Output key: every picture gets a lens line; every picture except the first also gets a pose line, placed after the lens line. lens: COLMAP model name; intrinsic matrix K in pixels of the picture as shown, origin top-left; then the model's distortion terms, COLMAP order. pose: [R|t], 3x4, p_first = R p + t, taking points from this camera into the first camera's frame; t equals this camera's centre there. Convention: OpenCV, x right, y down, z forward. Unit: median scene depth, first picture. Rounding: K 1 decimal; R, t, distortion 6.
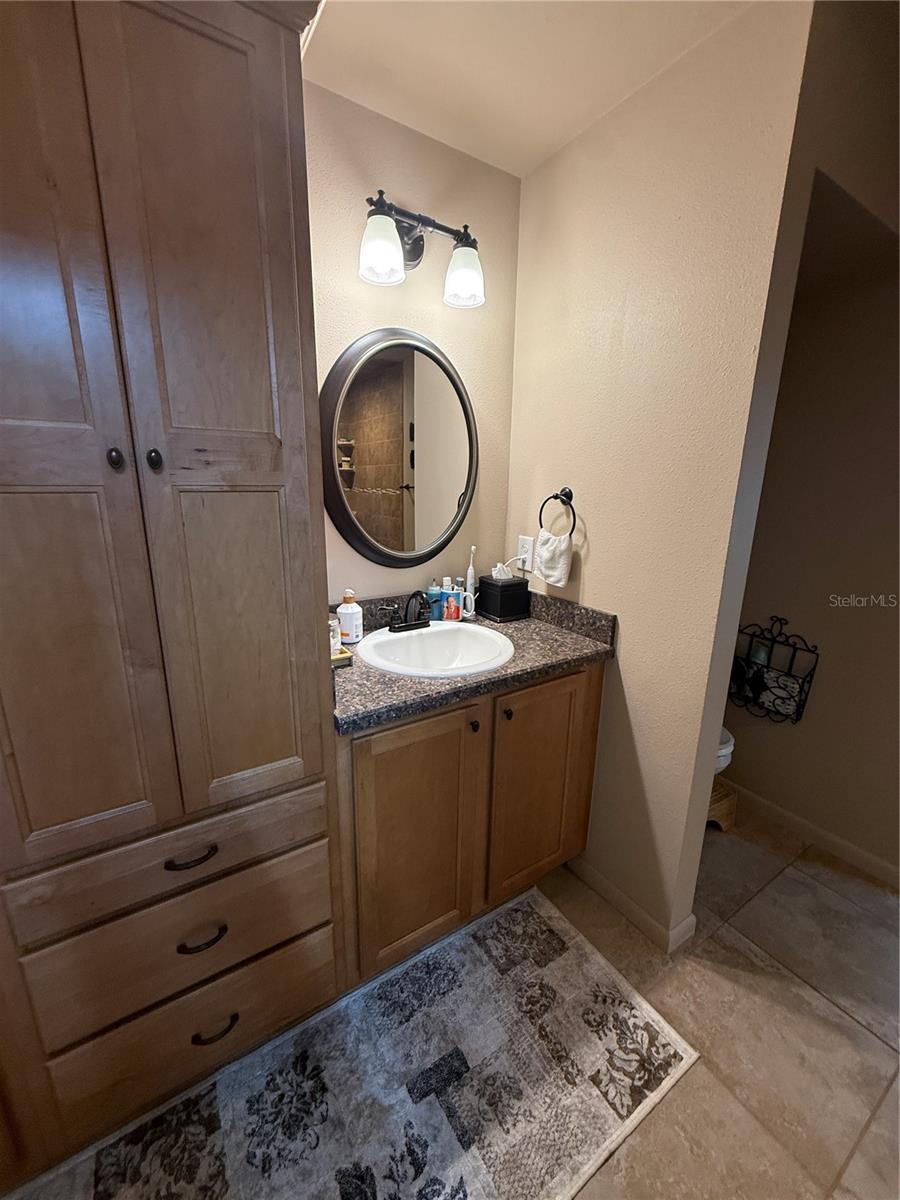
lens RADIAL K [[474.6, 0, 448.3], [0, 474.6, 594.7], [0, 0, 1]] dist [-0.000249, -0.000339]
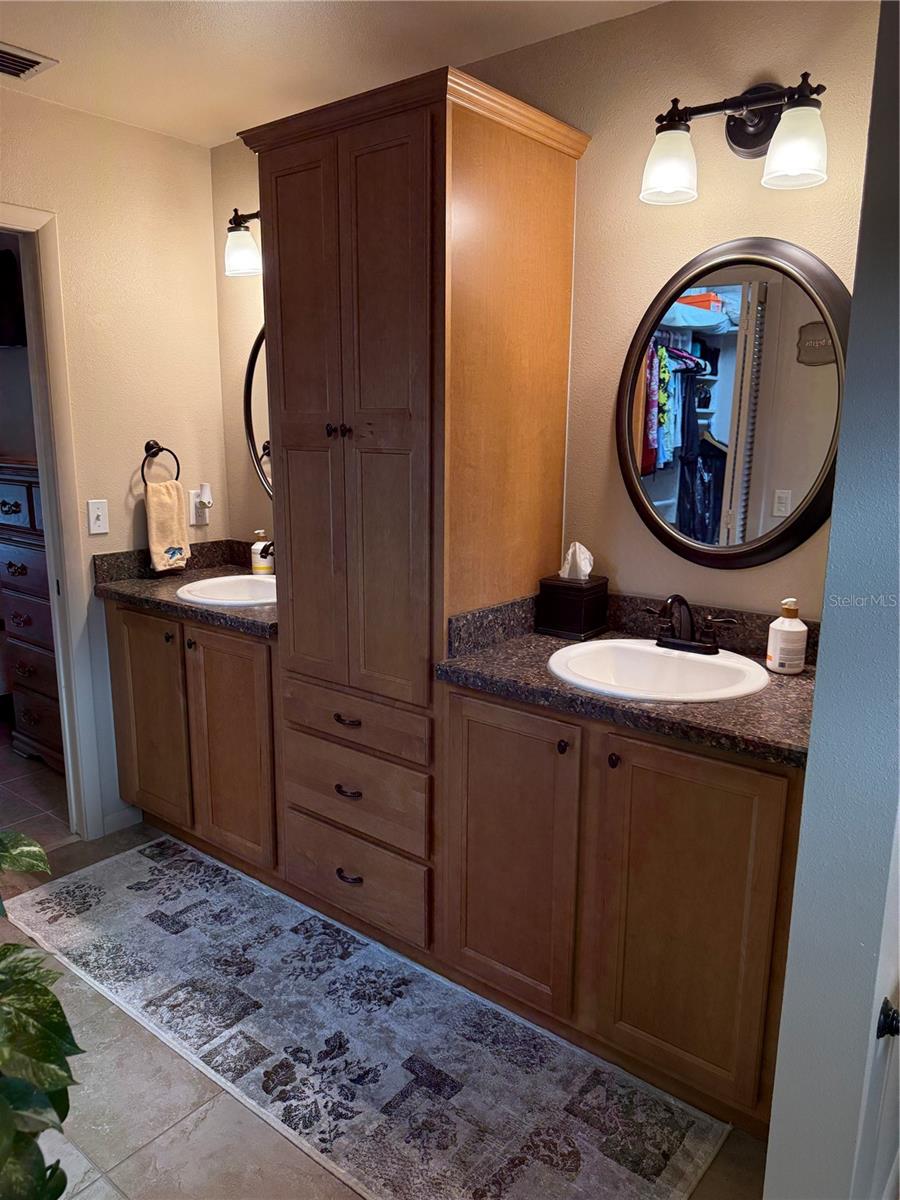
lens RADIAL K [[845.7, 0, 451.0], [0, 845.7, 603.3], [0, 0, 1]] dist [0.011731, -0.031057]
pose [[0.323636, 0.188231, -0.927270, 1.450740], [-0.224690, 0.967268, 0.117929, -0.098439], [0.919116, 0.170182, 0.355336, 0.304218]]
